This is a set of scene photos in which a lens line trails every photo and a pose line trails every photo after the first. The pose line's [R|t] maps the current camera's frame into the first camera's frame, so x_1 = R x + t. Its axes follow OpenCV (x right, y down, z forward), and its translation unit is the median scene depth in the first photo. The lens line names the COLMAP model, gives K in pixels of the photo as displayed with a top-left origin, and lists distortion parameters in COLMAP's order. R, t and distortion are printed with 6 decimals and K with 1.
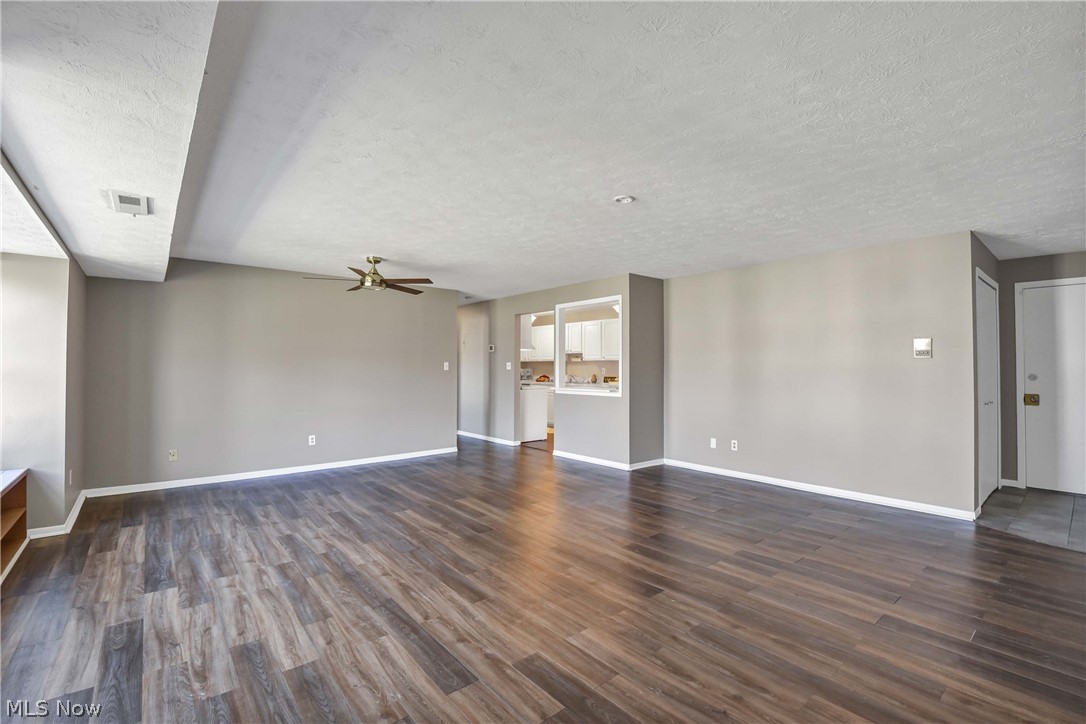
lens RADIAL K [[458.8, 0, 536.3], [0, 458.8, 361.9], [0, 0, 1]] dist [-0.008994, -0.000896]
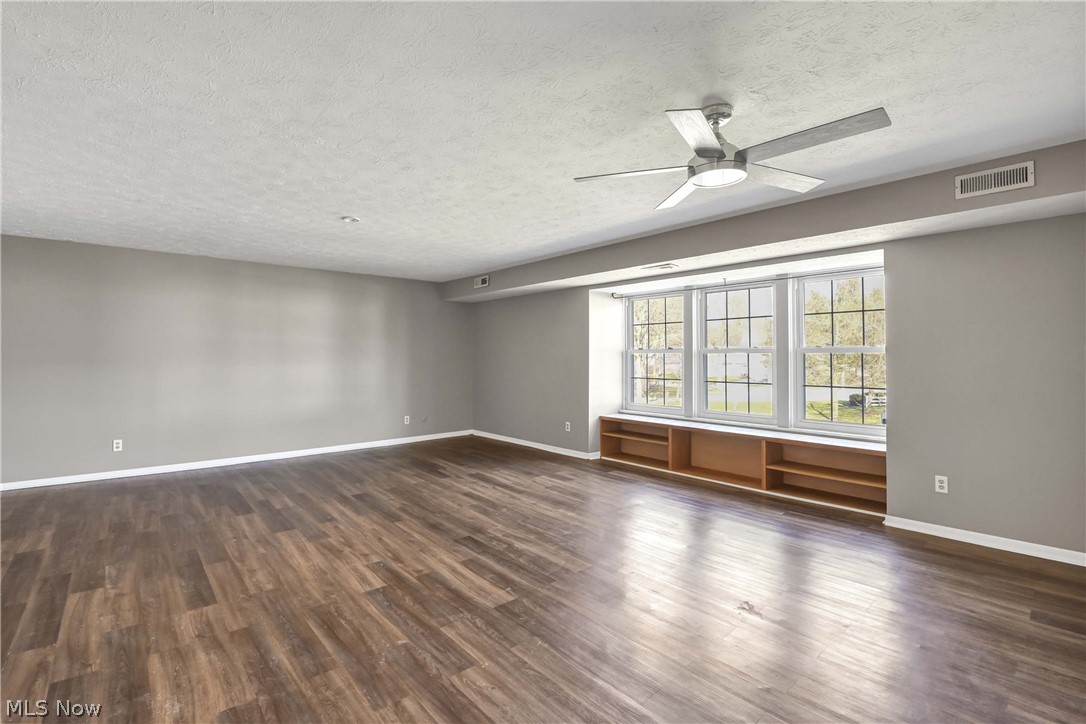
lens RADIAL K [[512.9, 0, 549.5], [0, 512.9, 356.8], [0, 0, 1]] dist [-0.003850, -0.001512]
pose [[-0.998730, -0.002502, -0.050311, -0.219930], [-0.002226, 0.999982, -0.005523, 0.014249], [0.050324, -0.005404, -0.998718, 1.913707]]
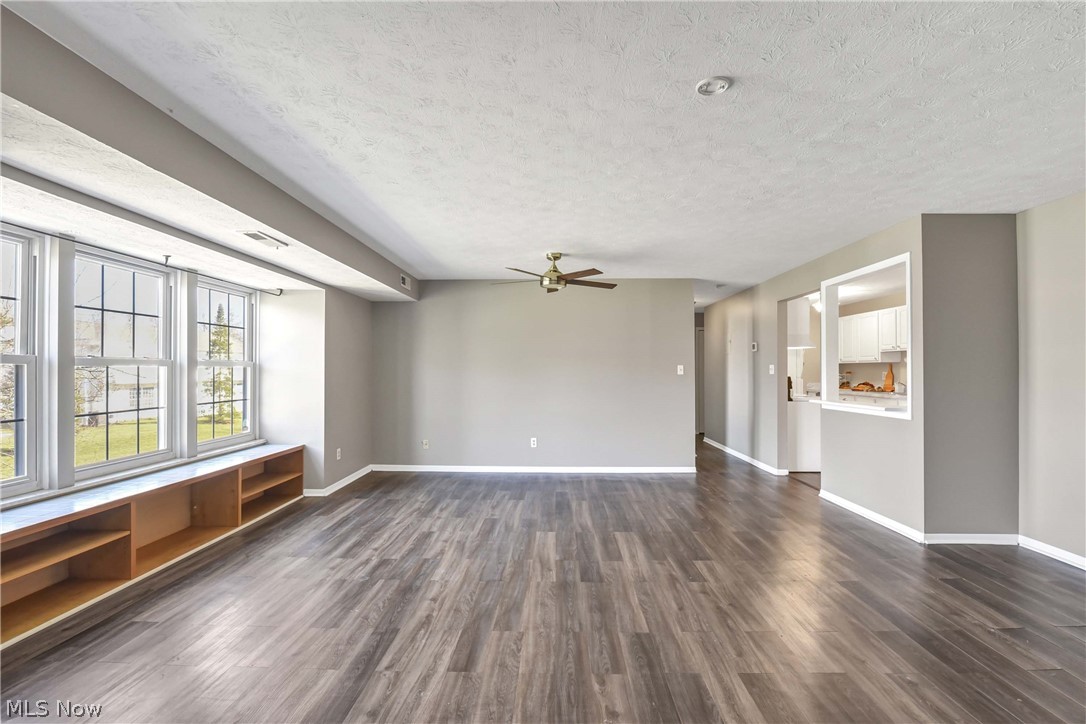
lens RADIAL K [[477.5, 0, 548.2], [0, 477.5, 367.0], [0, 0, 1]] dist [0.001842, -0.008100]
pose [[0.767510, -0.006196, -0.641007, 0.335823], [0.007843, 0.999969, -0.000274, 0.004440], [0.640989, -0.004817, 0.767535, 0.311867]]
